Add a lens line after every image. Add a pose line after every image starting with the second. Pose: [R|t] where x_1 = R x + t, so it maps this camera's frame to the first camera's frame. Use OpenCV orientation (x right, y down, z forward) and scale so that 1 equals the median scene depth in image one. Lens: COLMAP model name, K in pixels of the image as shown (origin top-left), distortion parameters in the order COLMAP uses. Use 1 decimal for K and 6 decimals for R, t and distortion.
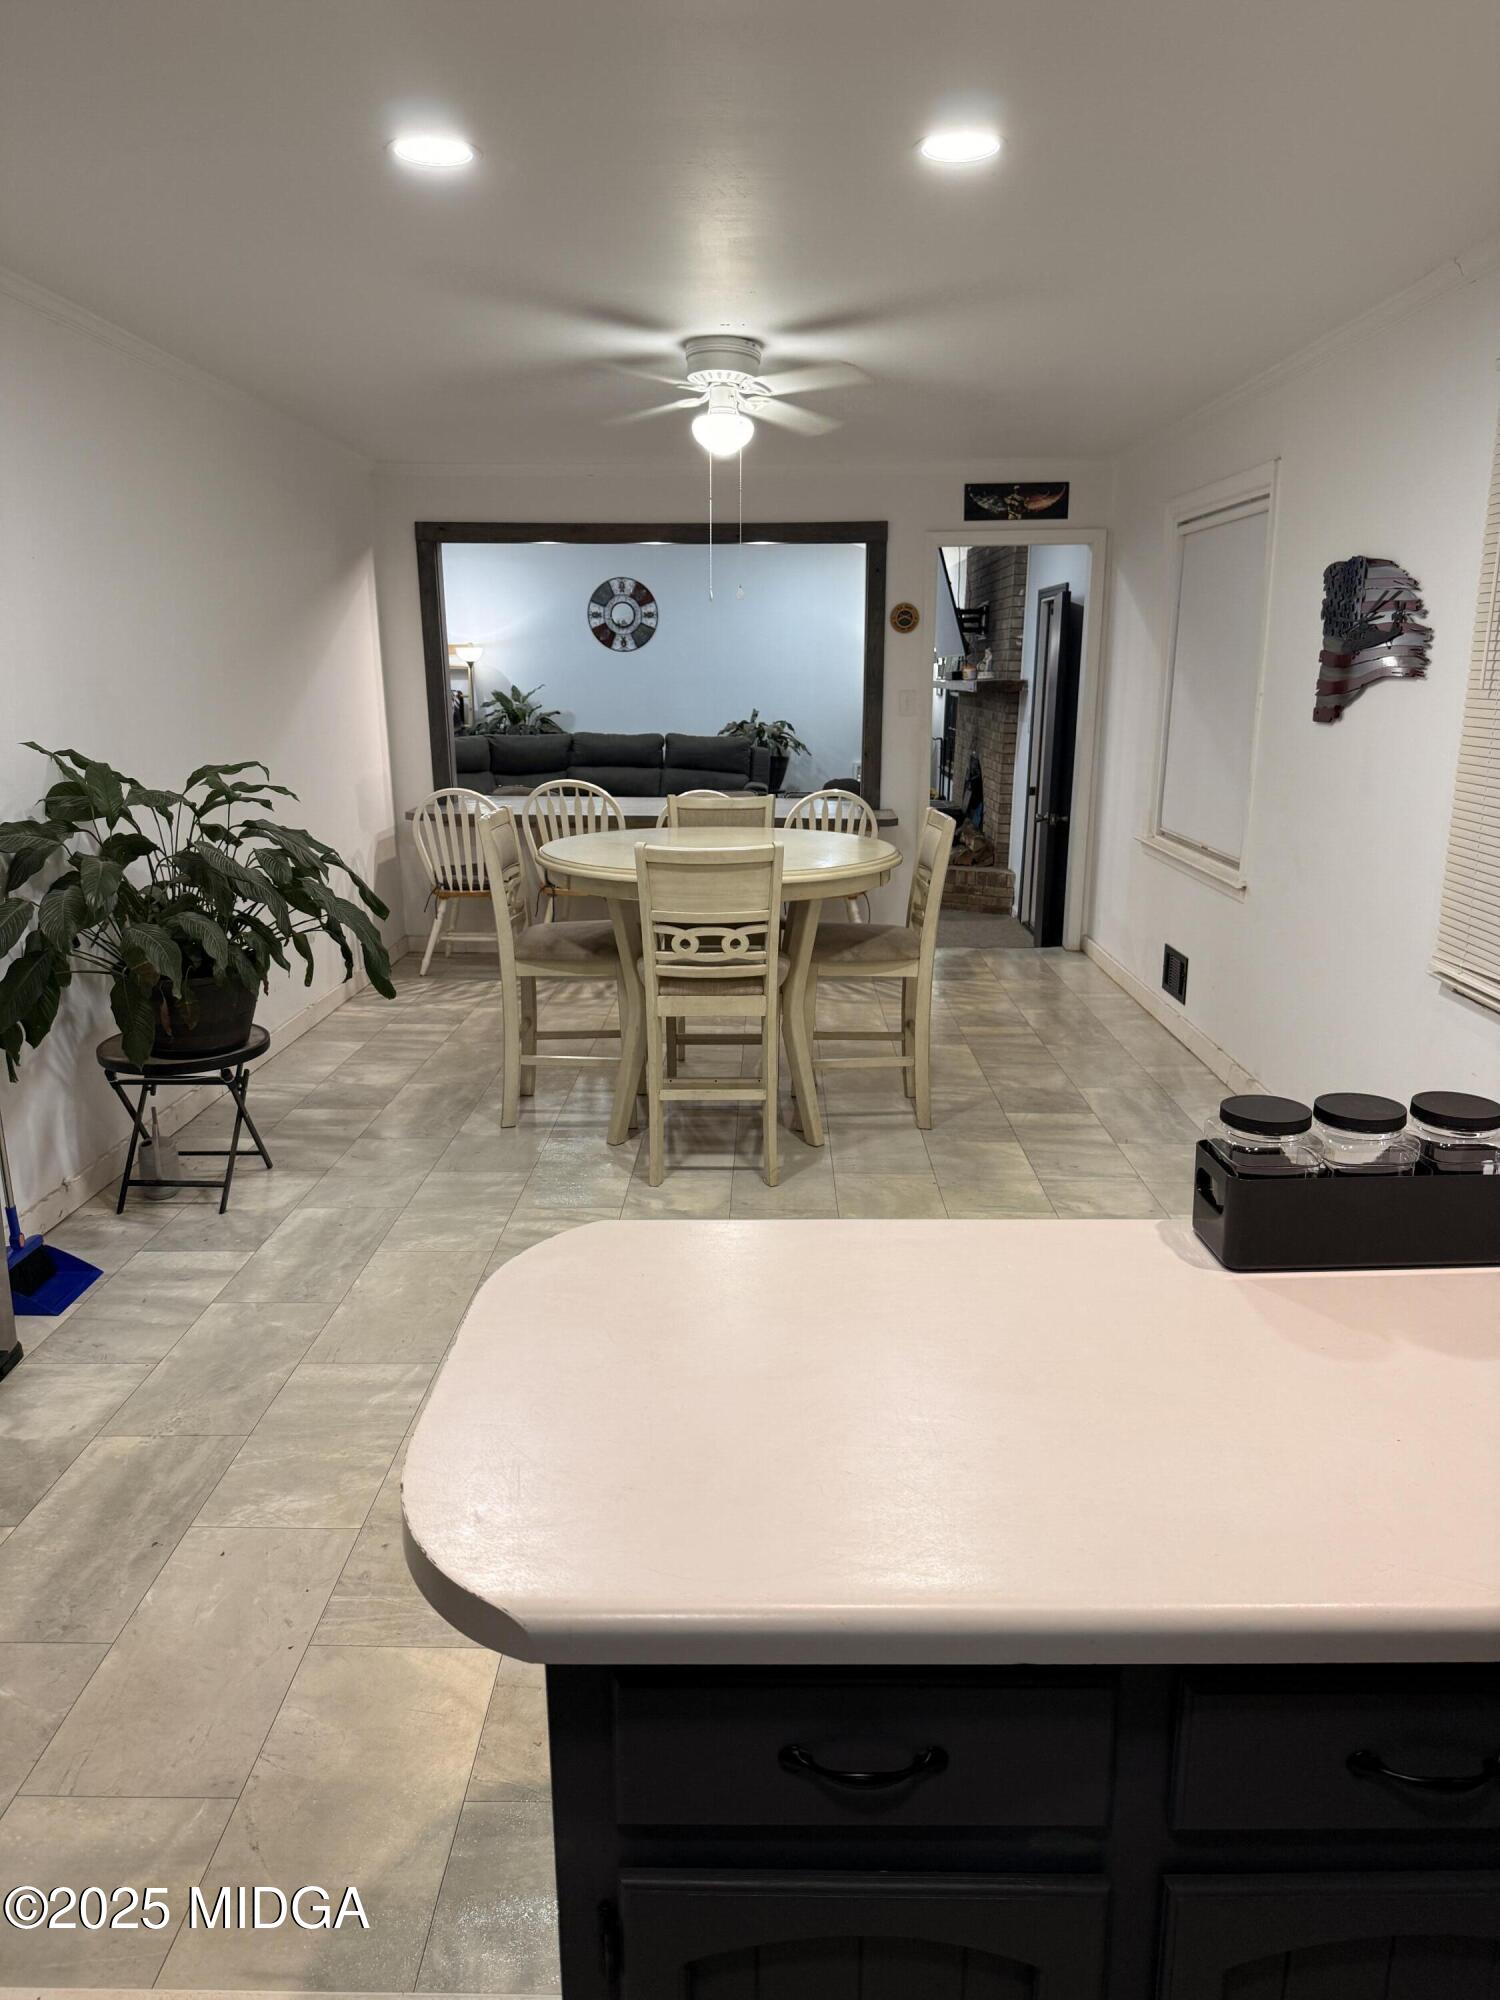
lens RADIAL K [[1416.6, 0, 749.2], [0, 1416.6, 1011.0], [0, 0, 1]] dist [0.104432, -0.003623]
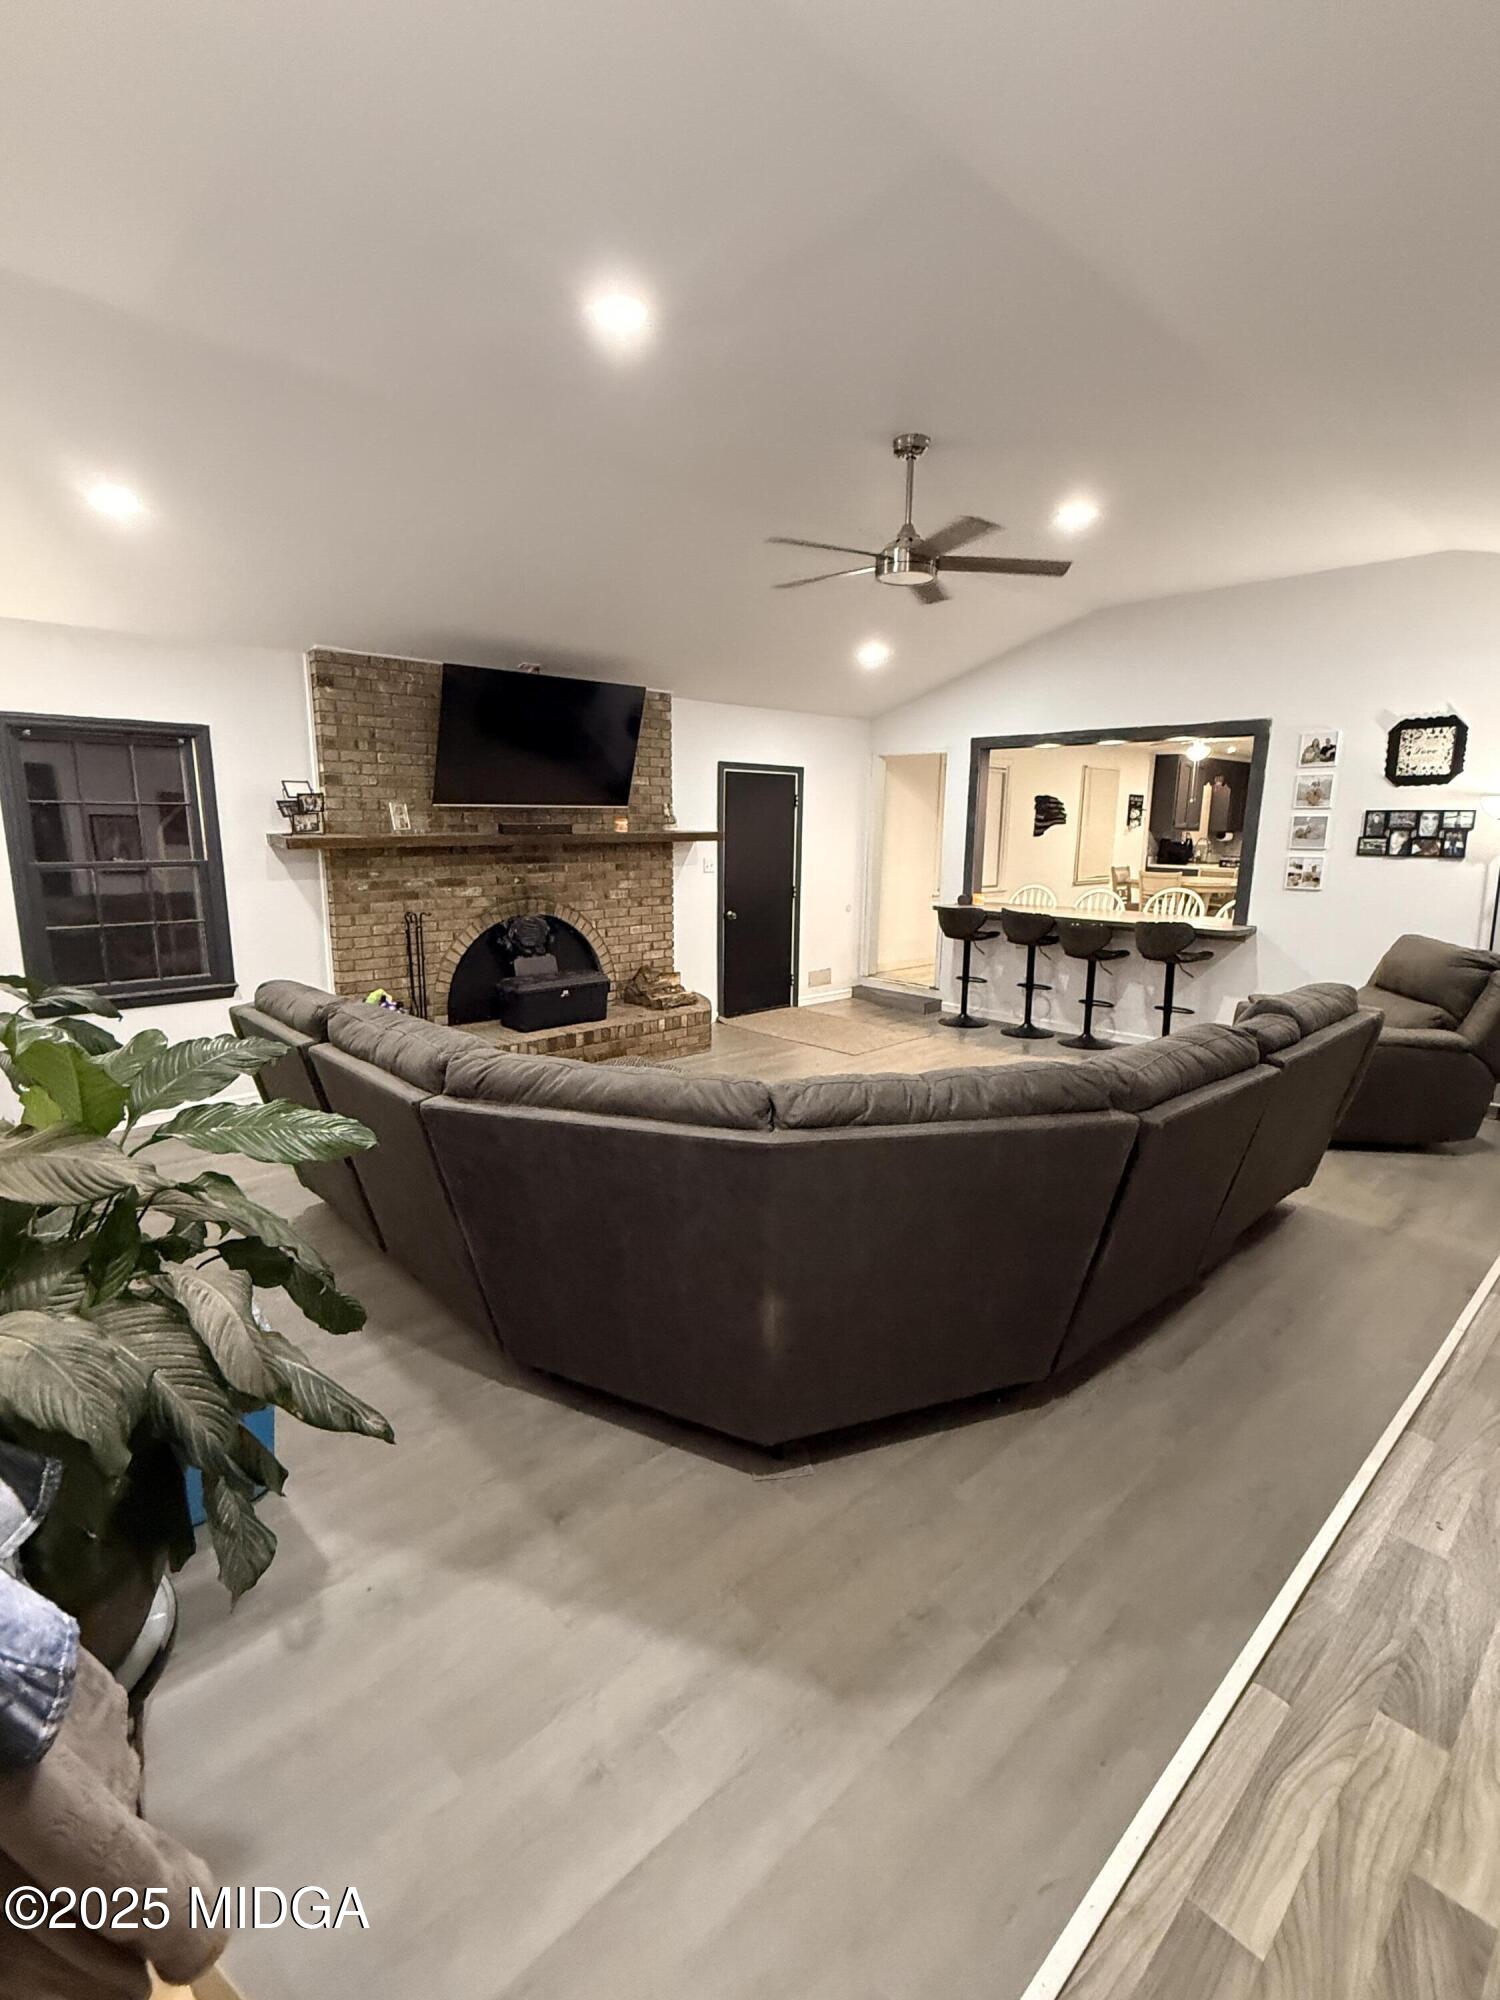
lens RADIAL K [[938.5, 0, 746.3], [0, 938.5, 999.0], [0, 0, 1]] dist [-0.002360, 0.000125]
pose [[-0.693929, -0.137199, 0.706851, -0.555568], [0.165570, 0.924970, 0.342079, -0.495403], [-0.700749, 0.354412, -0.619147, 2.059246]]
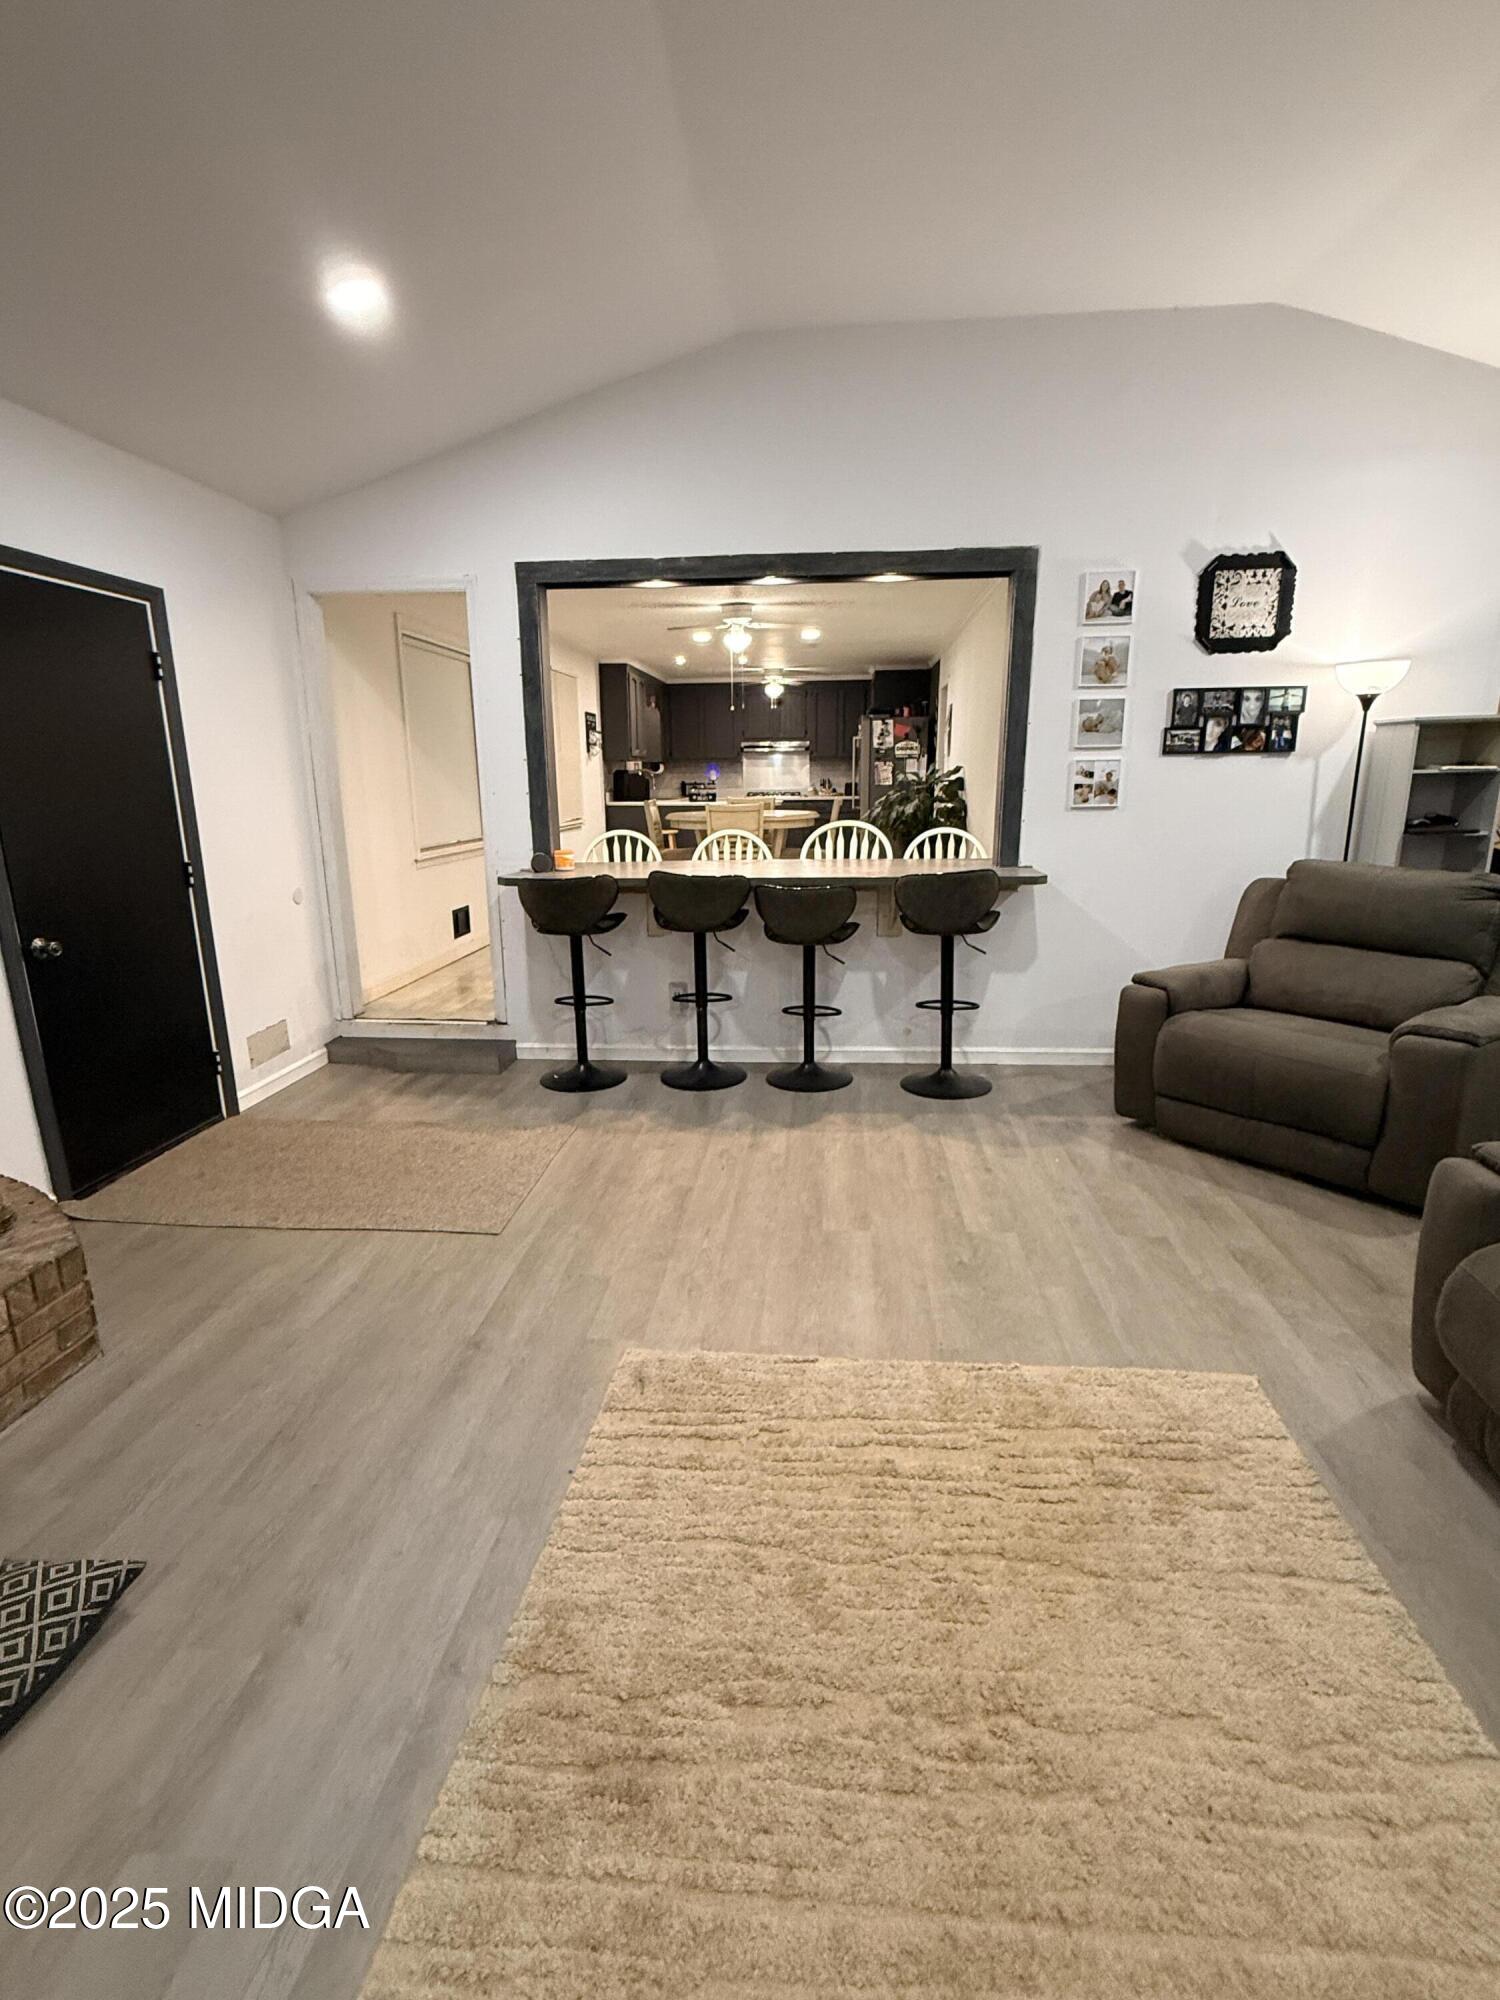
lens RADIAL K [[938.5, 0, 751.8], [0, 938.5, 1000.4], [0, 0, 1]] dist [-0.002360, 0.000125]
pose [[-0.997221, -0.004301, 0.074377, -0.091865], [0.030499, 0.887277, 0.460227, -0.375357], [-0.067973, 0.461216, -0.884680, 1.713195]]
